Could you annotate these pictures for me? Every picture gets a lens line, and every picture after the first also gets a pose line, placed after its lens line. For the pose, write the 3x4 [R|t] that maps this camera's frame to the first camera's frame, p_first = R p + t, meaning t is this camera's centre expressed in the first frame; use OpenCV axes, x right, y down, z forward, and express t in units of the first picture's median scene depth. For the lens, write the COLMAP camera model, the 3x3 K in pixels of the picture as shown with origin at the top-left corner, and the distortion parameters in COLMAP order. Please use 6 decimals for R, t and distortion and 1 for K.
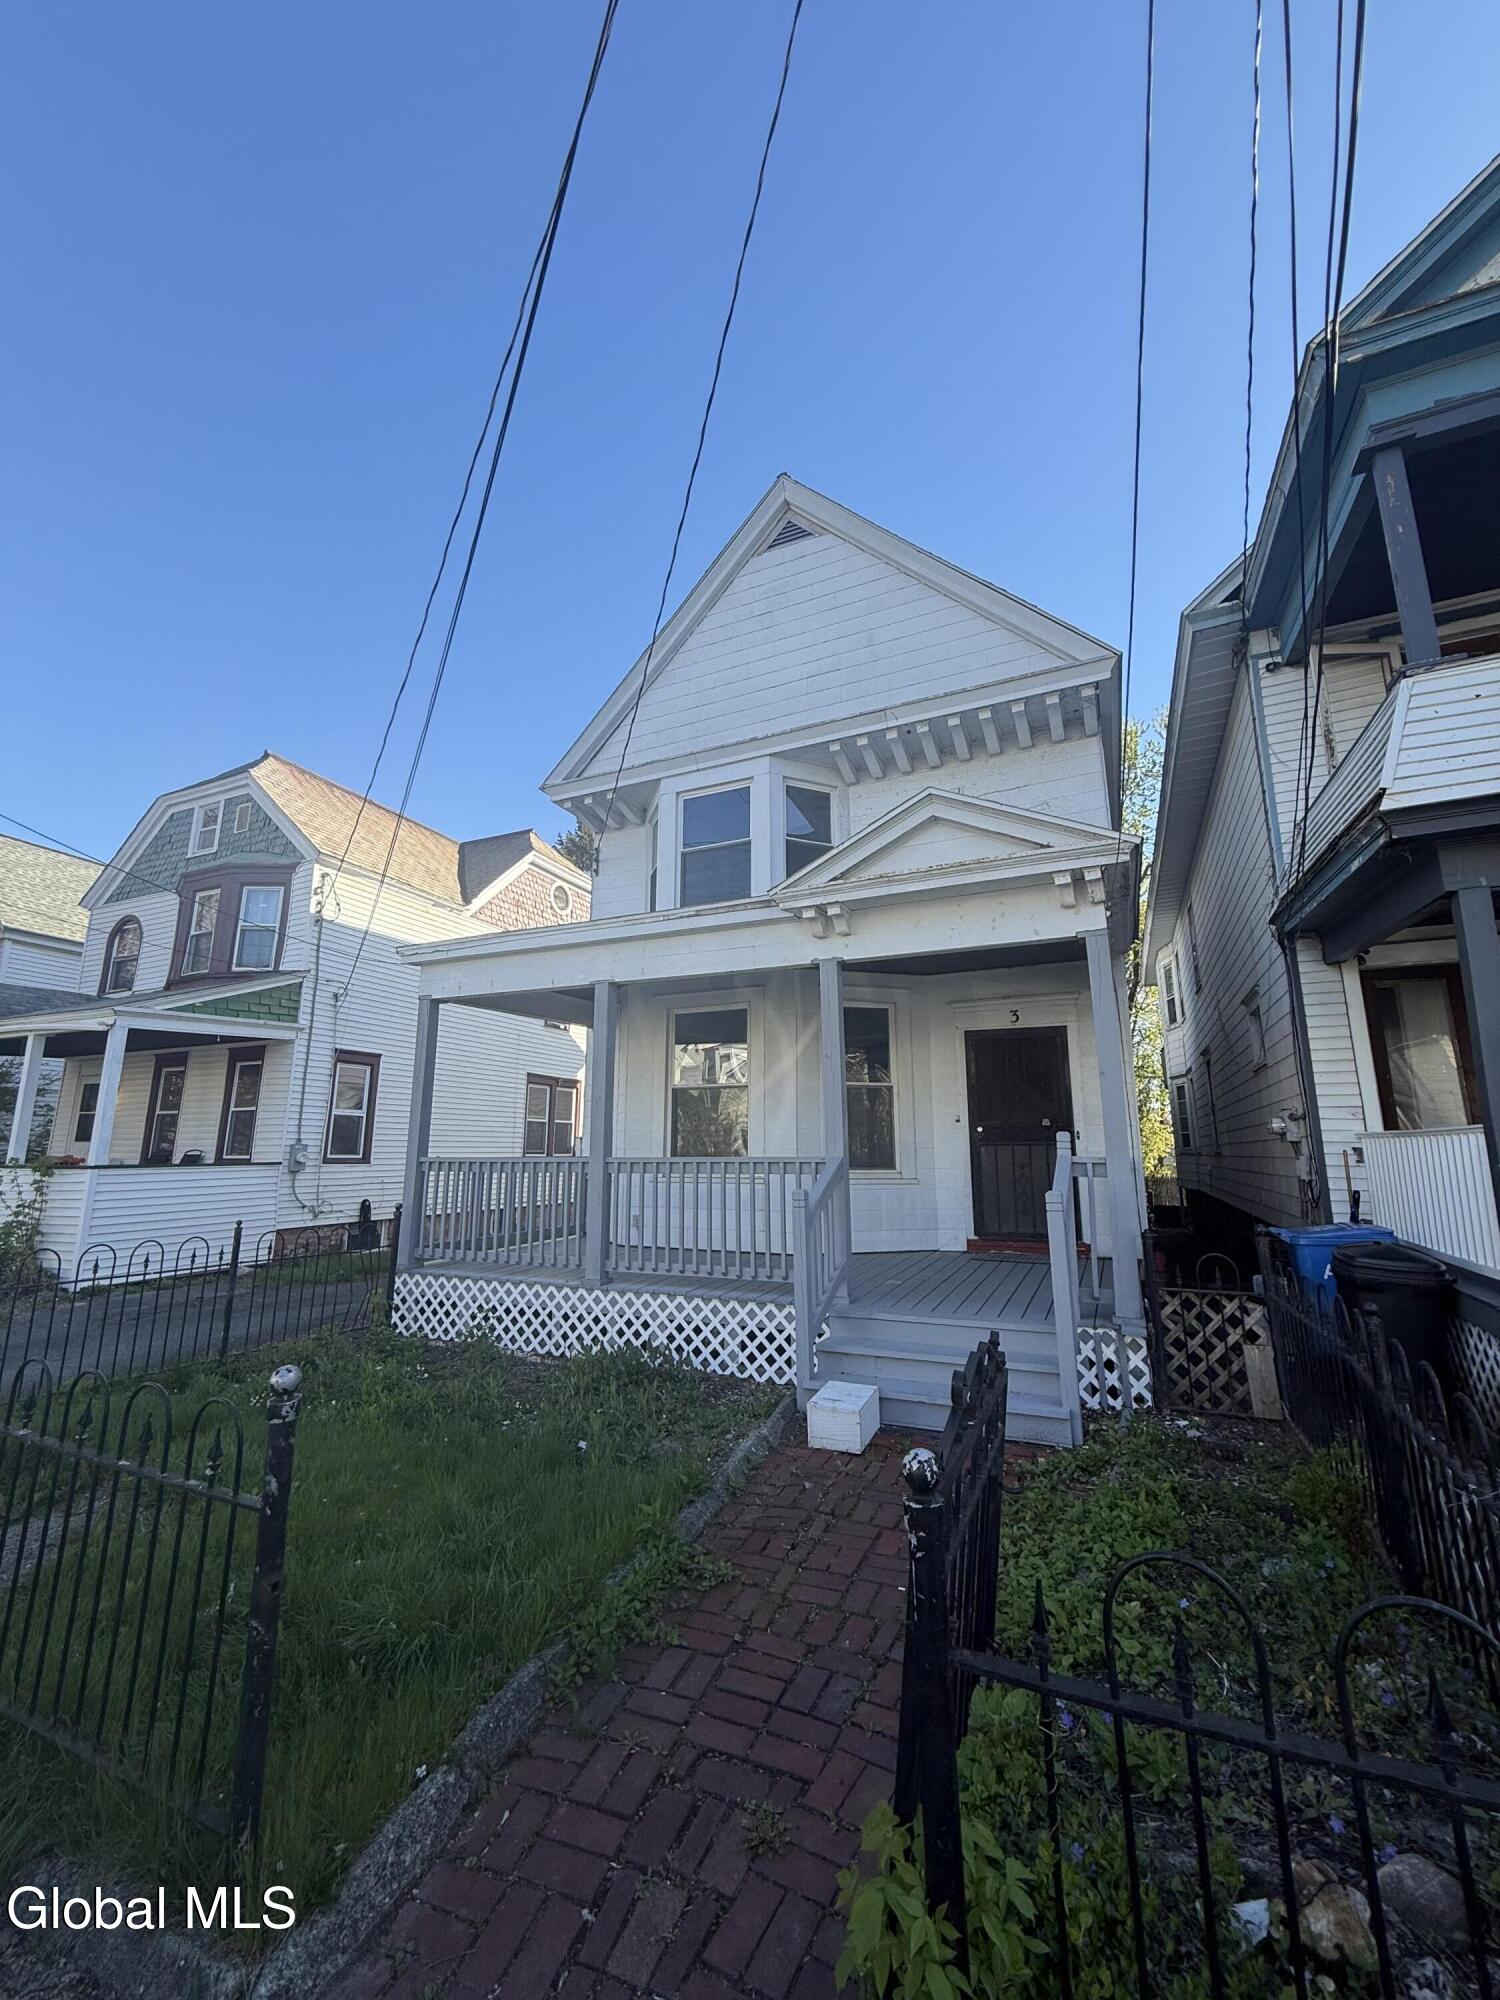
lens RADIAL K [[793.5, 0, 742.7], [0, 793.5, 989.7], [0, 0, 1]] dist [0.000284, 0.000246]
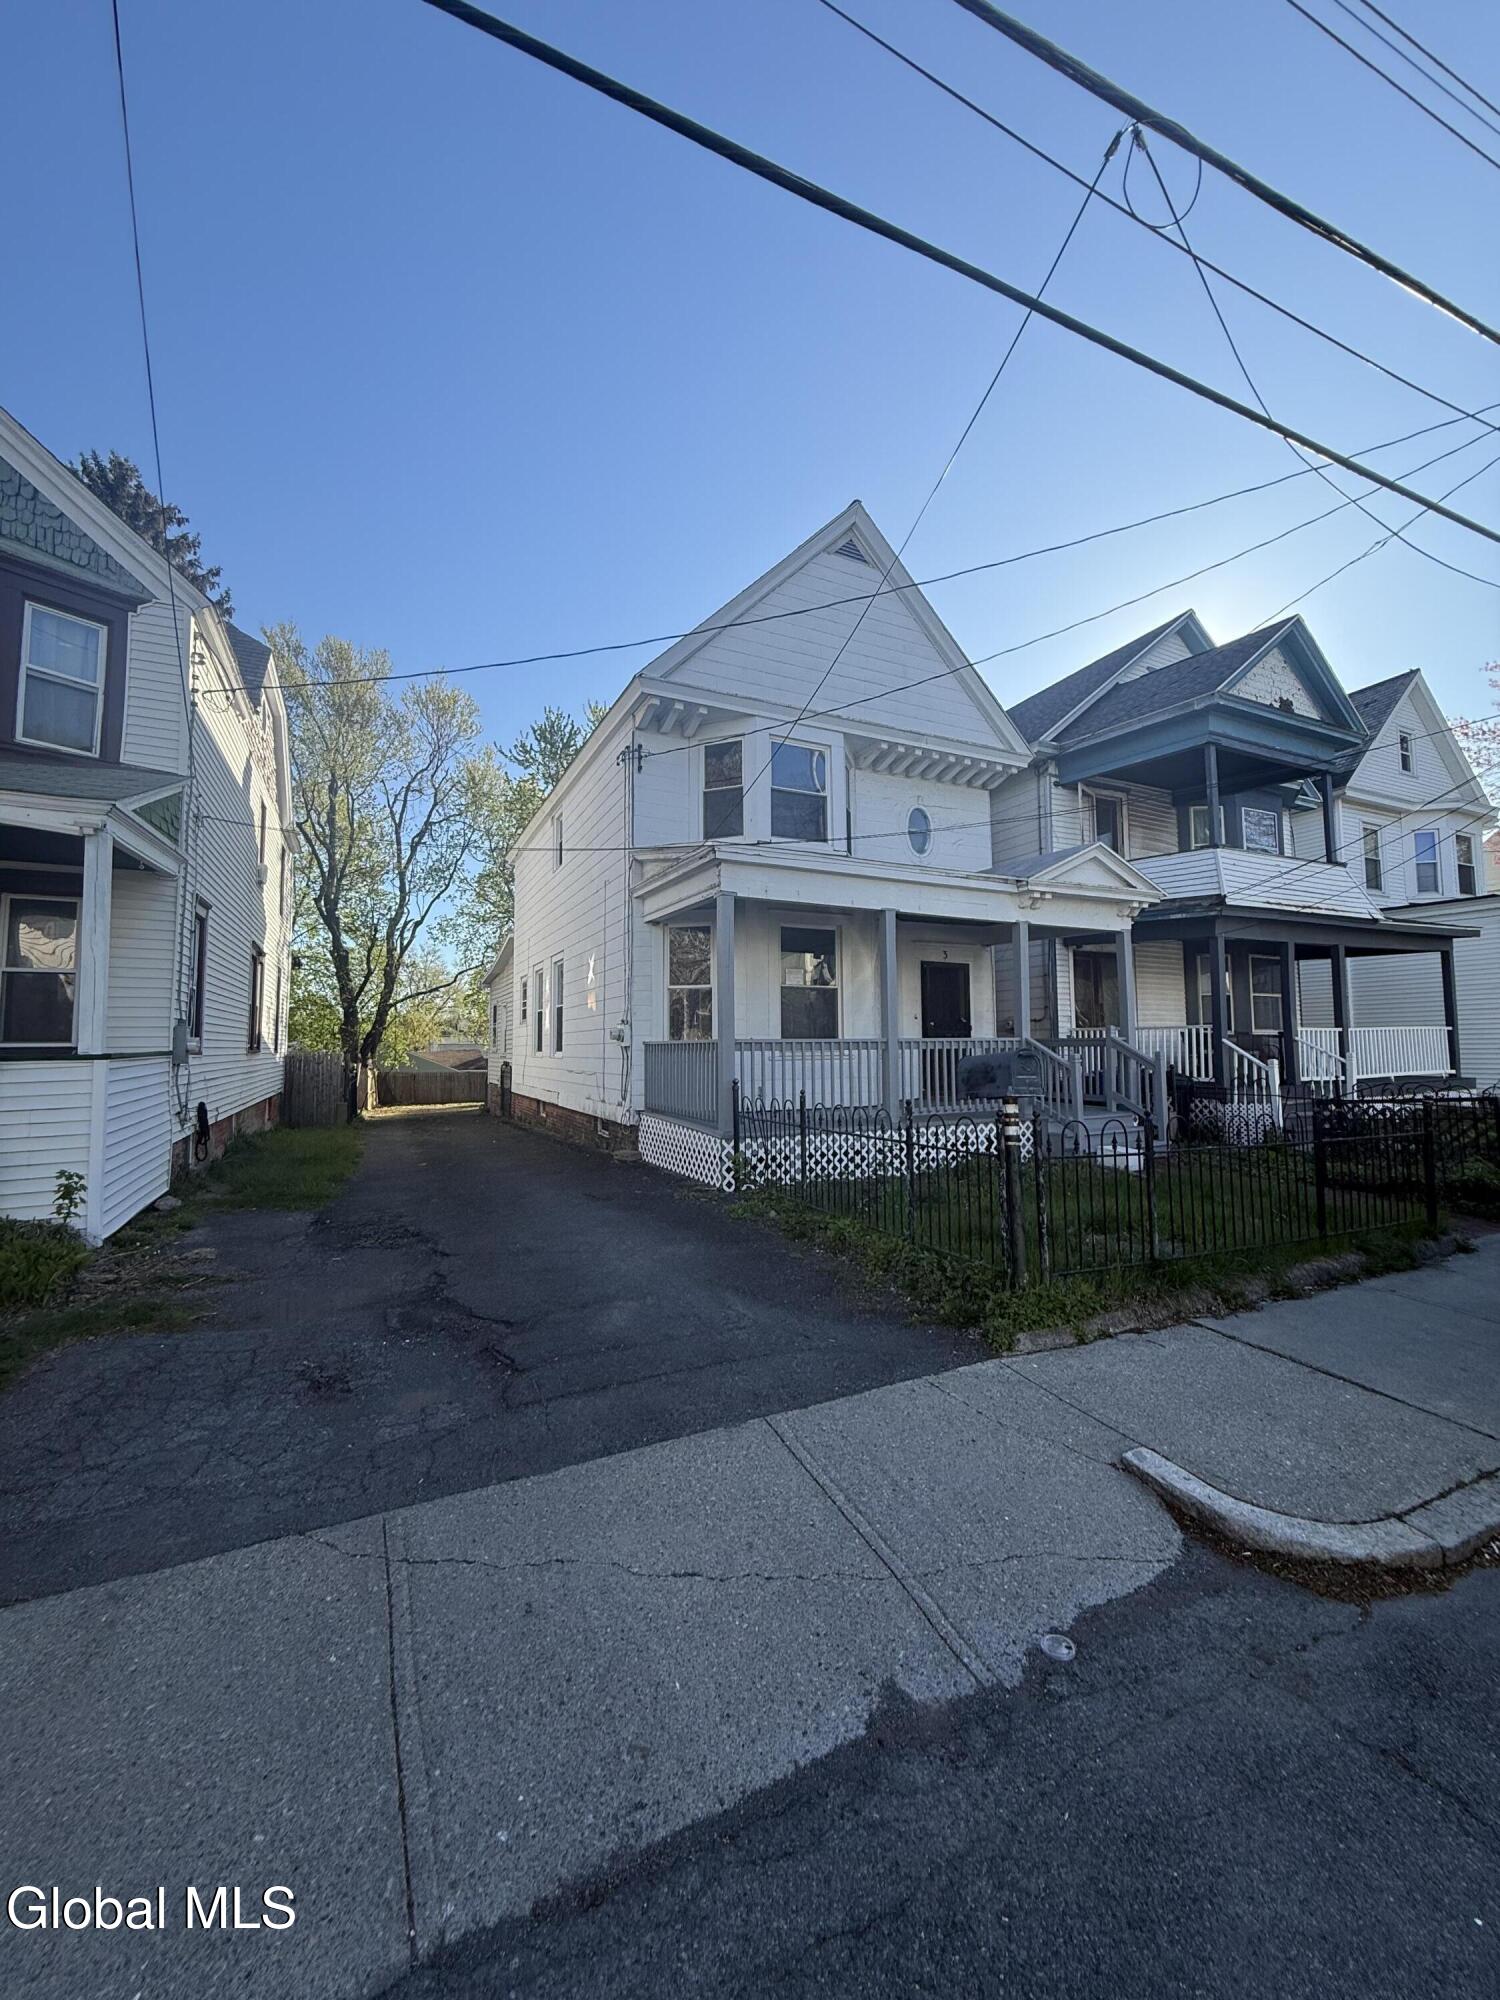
lens RADIAL K [[793.5, 0, 747.3], [0, 793.5, 989.1], [0, 0, 1]] dist [0.000284, 0.000246]
pose [[0.639620, 0.050976, 0.766999, -1.177587], [-0.149013, 0.987094, 0.058662, 0.069666], [-0.754110, -0.151814, 0.638961, 0.267334]]
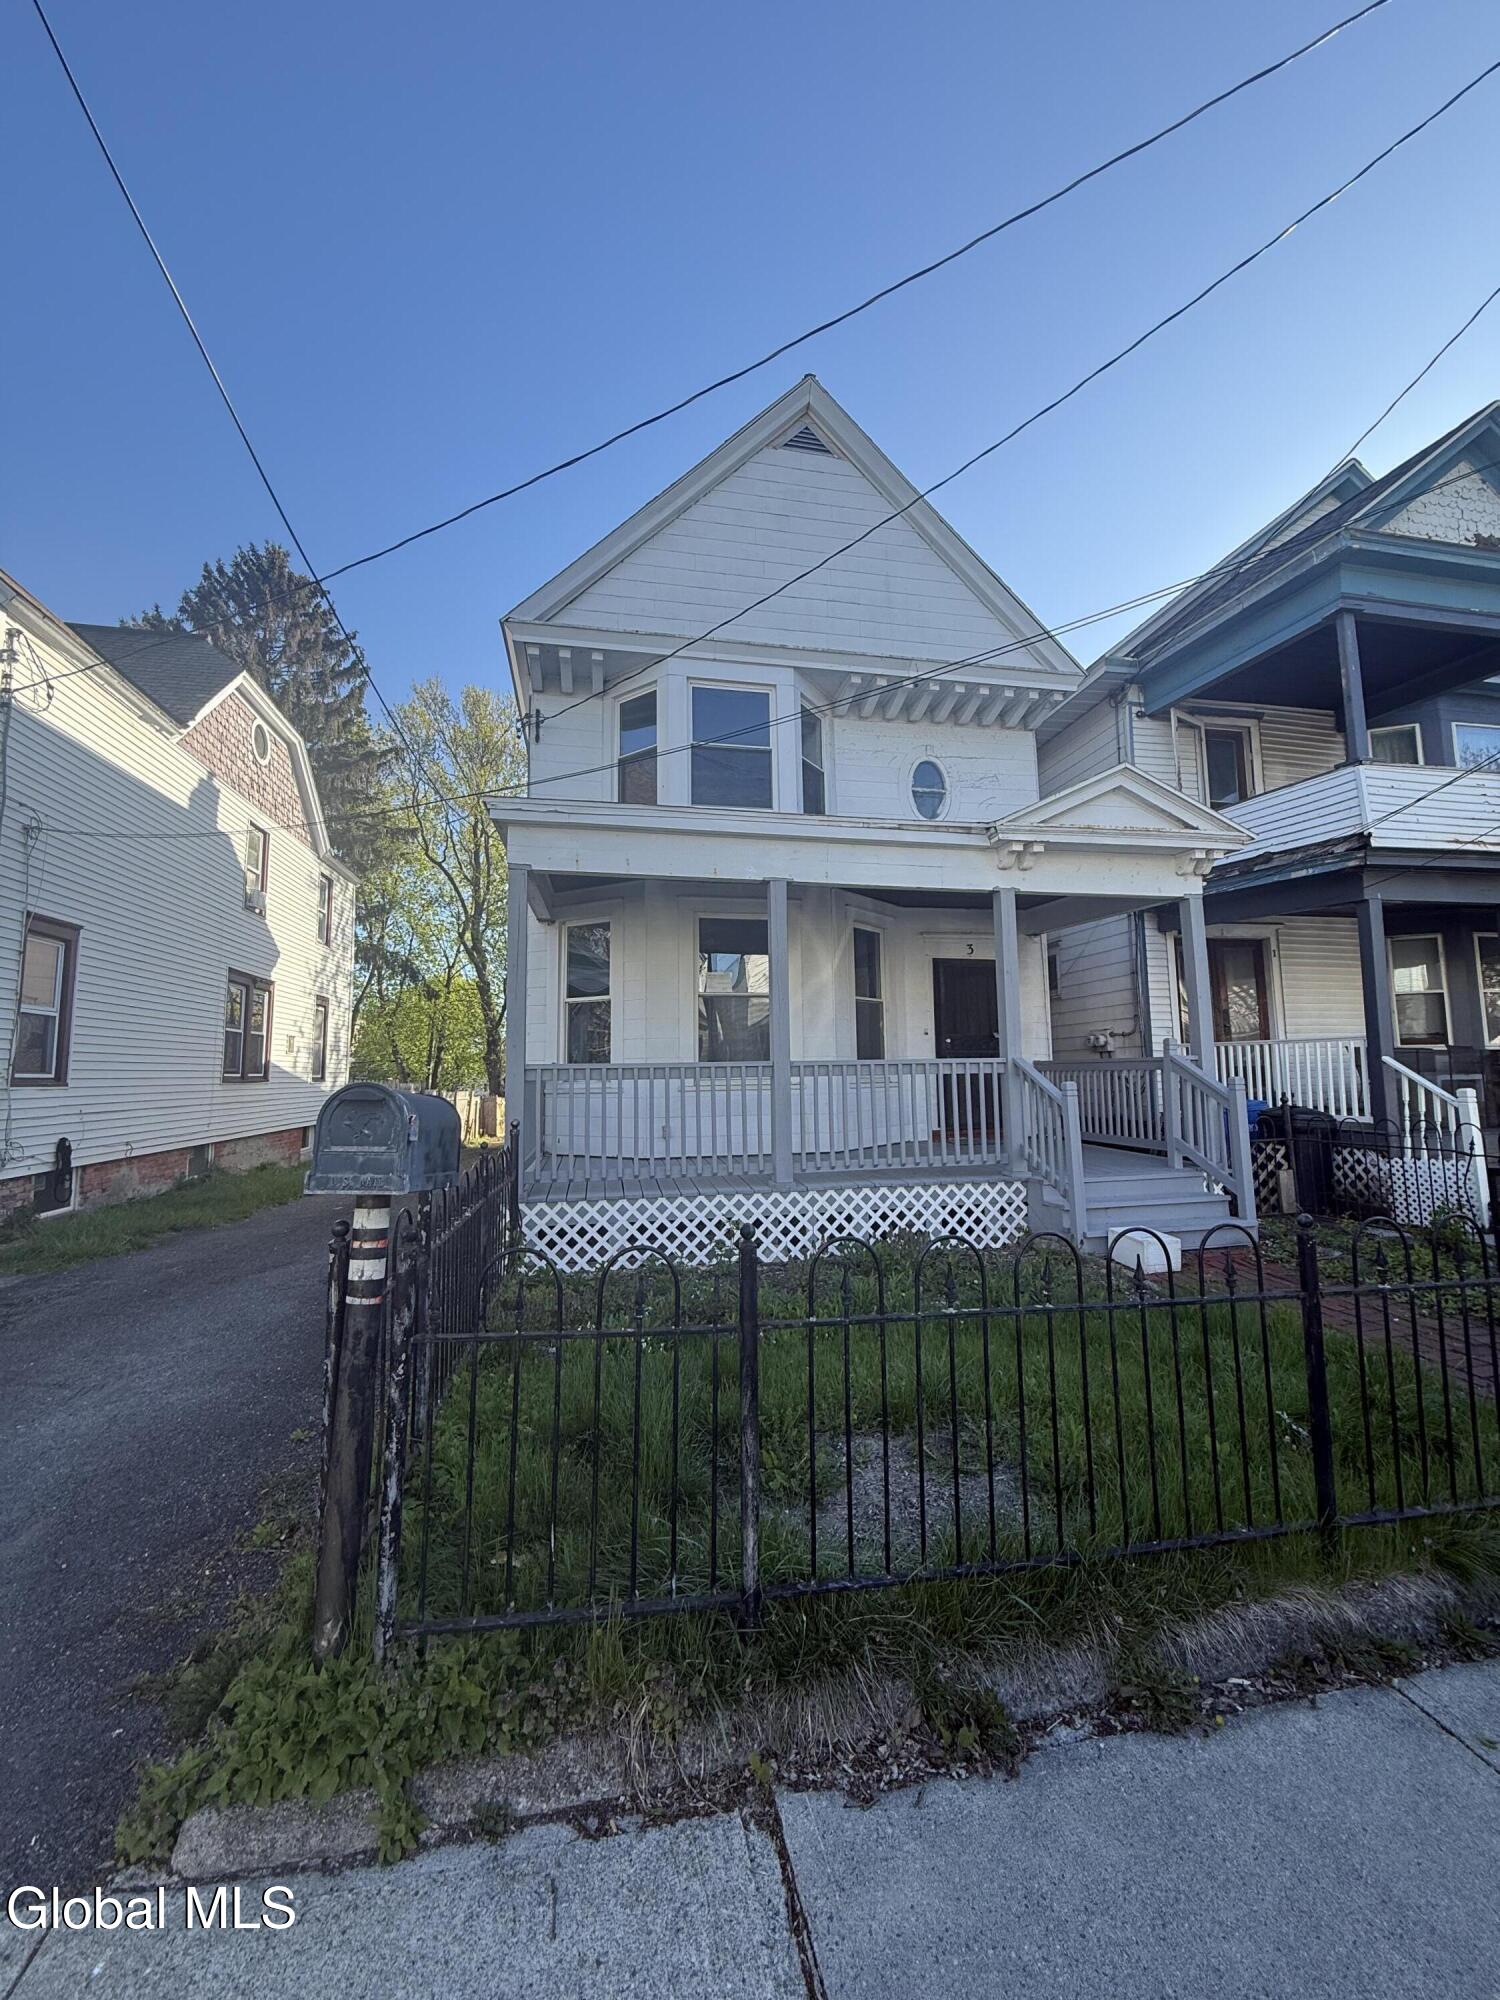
lens RADIAL K [[793.5, 0, 747.2], [0, 793.5, 990.2], [0, 0, 1]] dist [0.000284, 0.000246]
pose [[0.811352, 0.049585, 0.582451, -0.656577], [-0.105261, 0.992502, 0.062135, 0.057951], [-0.575003, -0.111723, 0.810487, 0.206034]]
